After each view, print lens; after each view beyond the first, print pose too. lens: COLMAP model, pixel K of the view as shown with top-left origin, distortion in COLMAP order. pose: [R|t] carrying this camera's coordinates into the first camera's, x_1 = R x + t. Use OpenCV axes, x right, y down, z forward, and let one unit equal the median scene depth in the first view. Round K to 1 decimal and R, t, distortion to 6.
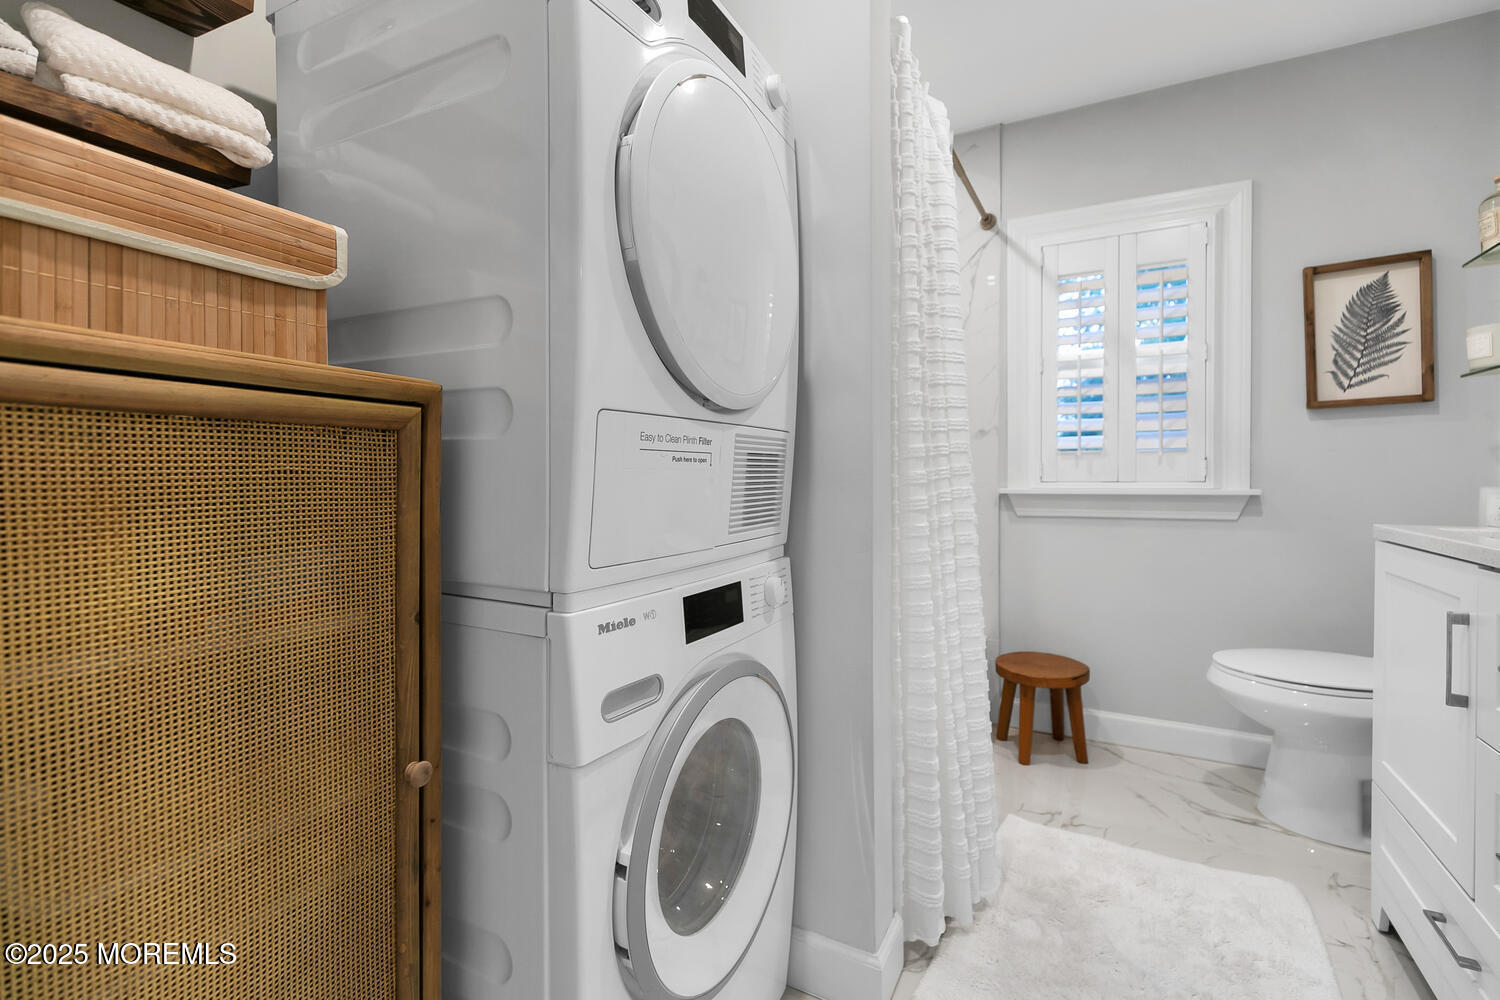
lens RADIAL K [[687.6, 0, 748.2], [0, 687.6, 488.5], [0, 0, 1]] dist [-0.005656, -0.000479]
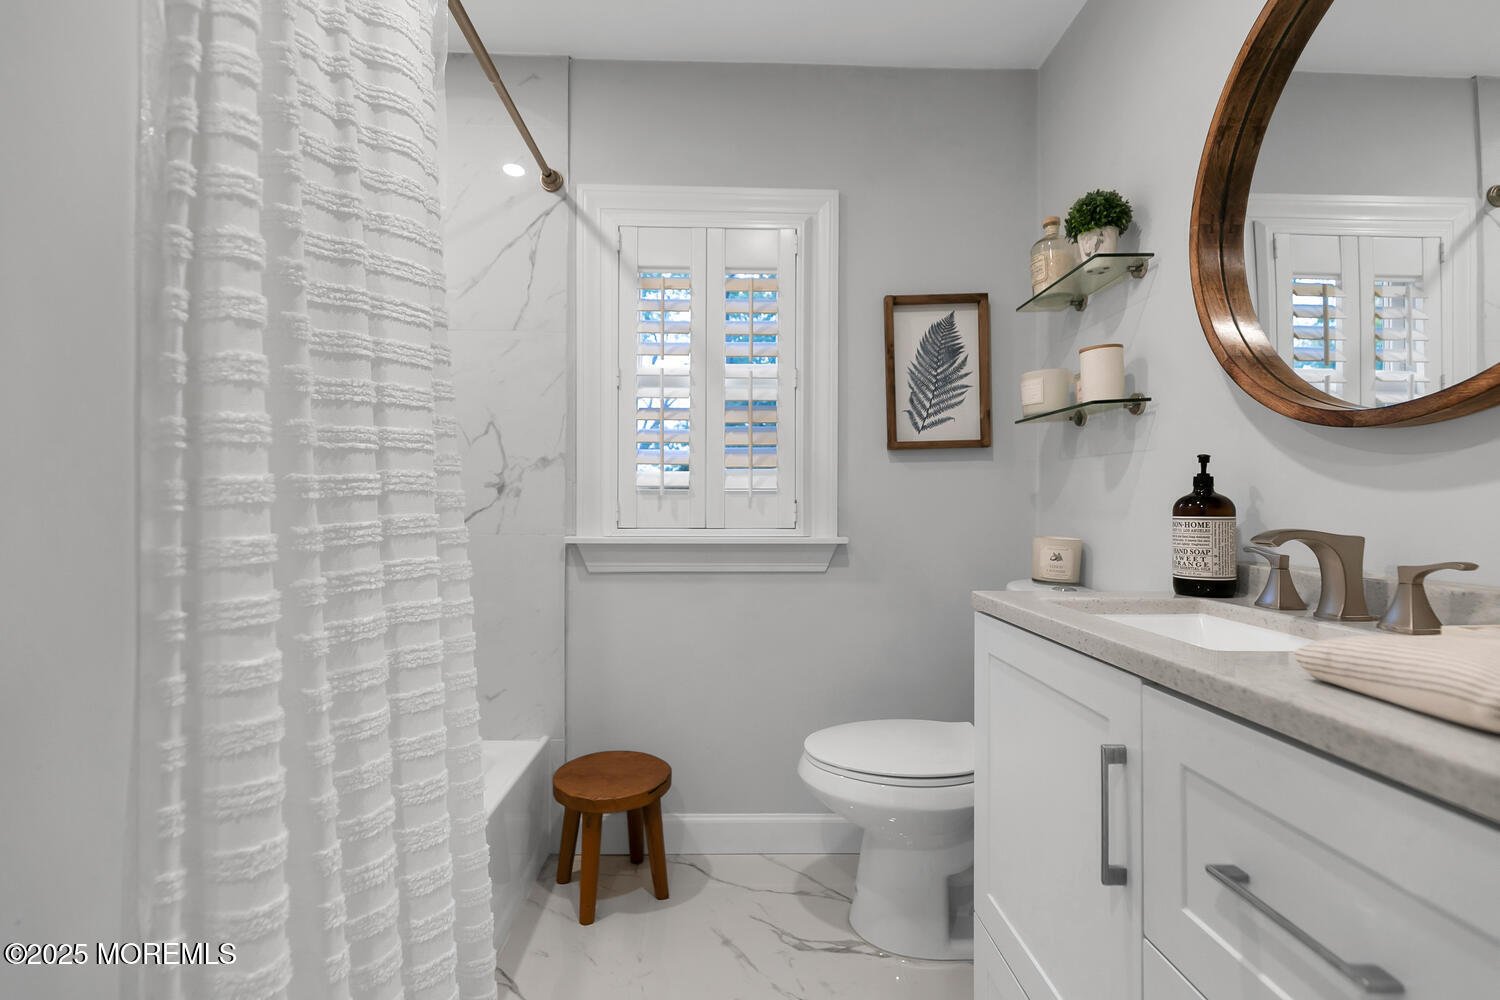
lens RADIAL K [[687.6, 0, 748.4], [0, 687.6, 501.5], [0, 0, 1]] dist [-0.005656, -0.000479]
pose [[0.864542, 0.012198, 0.502413, 0.184124], [0.000963, 0.999663, -0.025928, -0.021878], [-0.502560, 0.022900, 0.864239, 0.286520]]
